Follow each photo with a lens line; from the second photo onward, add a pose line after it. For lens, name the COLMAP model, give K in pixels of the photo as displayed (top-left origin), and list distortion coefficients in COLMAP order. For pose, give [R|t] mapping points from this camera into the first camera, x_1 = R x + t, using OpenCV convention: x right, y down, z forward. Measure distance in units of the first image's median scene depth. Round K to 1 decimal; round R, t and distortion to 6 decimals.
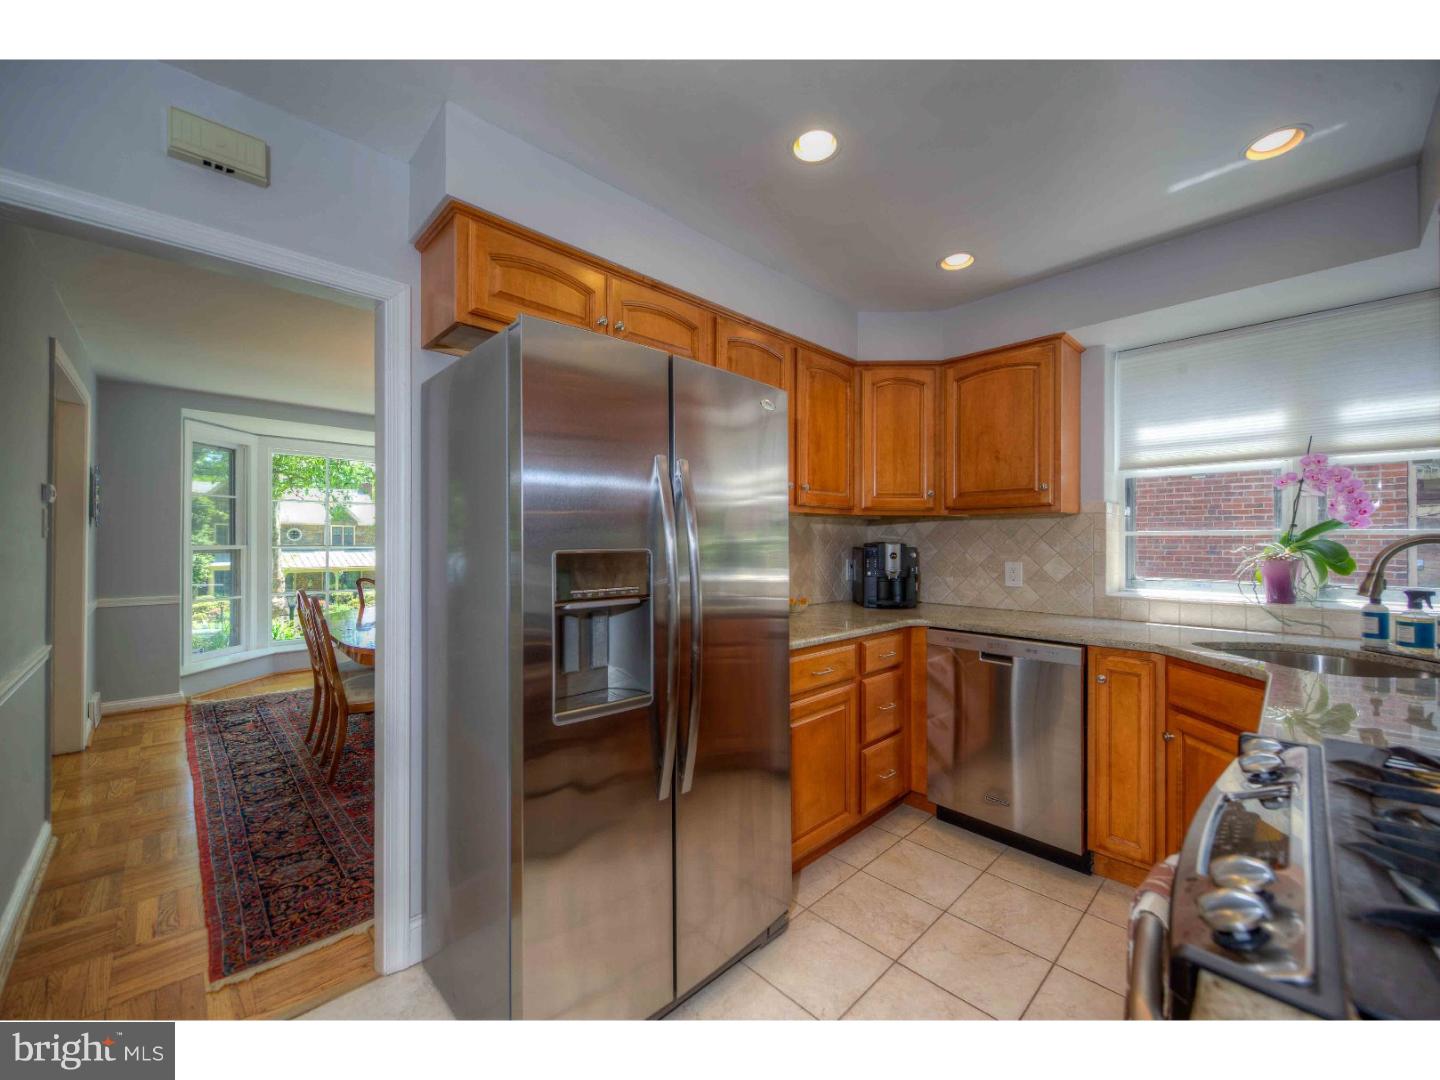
lens RADIAL K [[567.2, 0, 726.3], [0, 567.2, 541.0], [0, 0, 1]] dist [-0.002344, -0.000180]
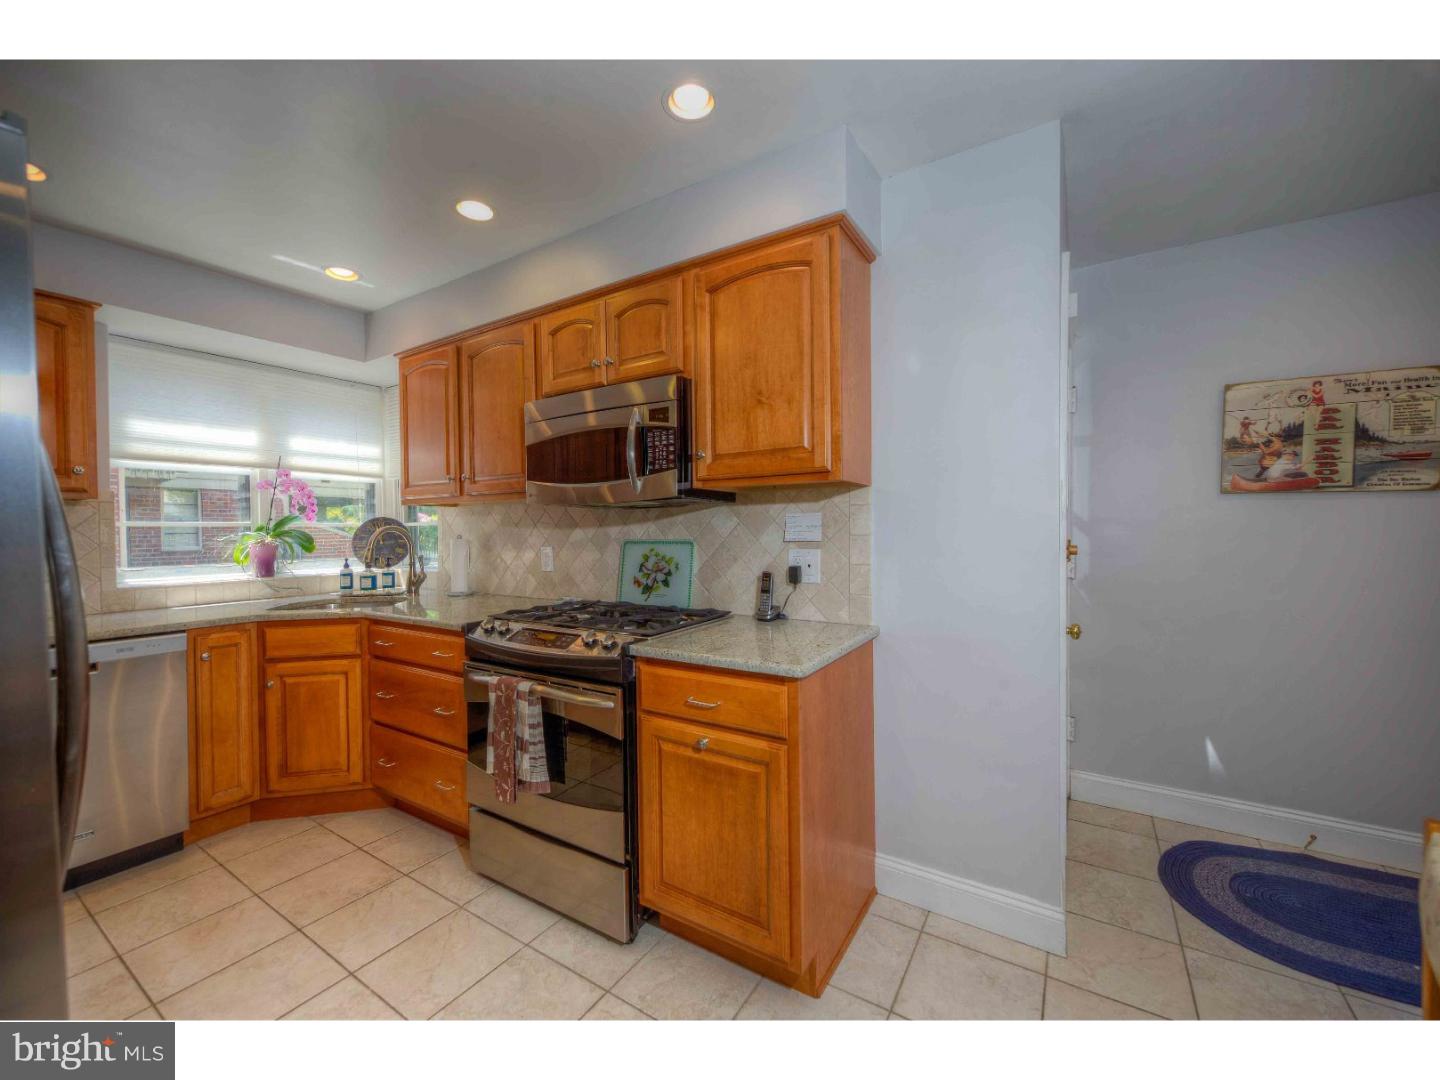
lens RADIAL K [[567.2, 0, 723.9], [0, 567.2, 536.6], [0, 0, 1]] dist [-0.002344, -0.000180]
pose [[-0.230120, -0.014695, 0.973051, -0.573109], [0.004386, 0.999860, 0.016137, -0.002387], [-0.973152, 0.007981, -0.230024, 0.247083]]
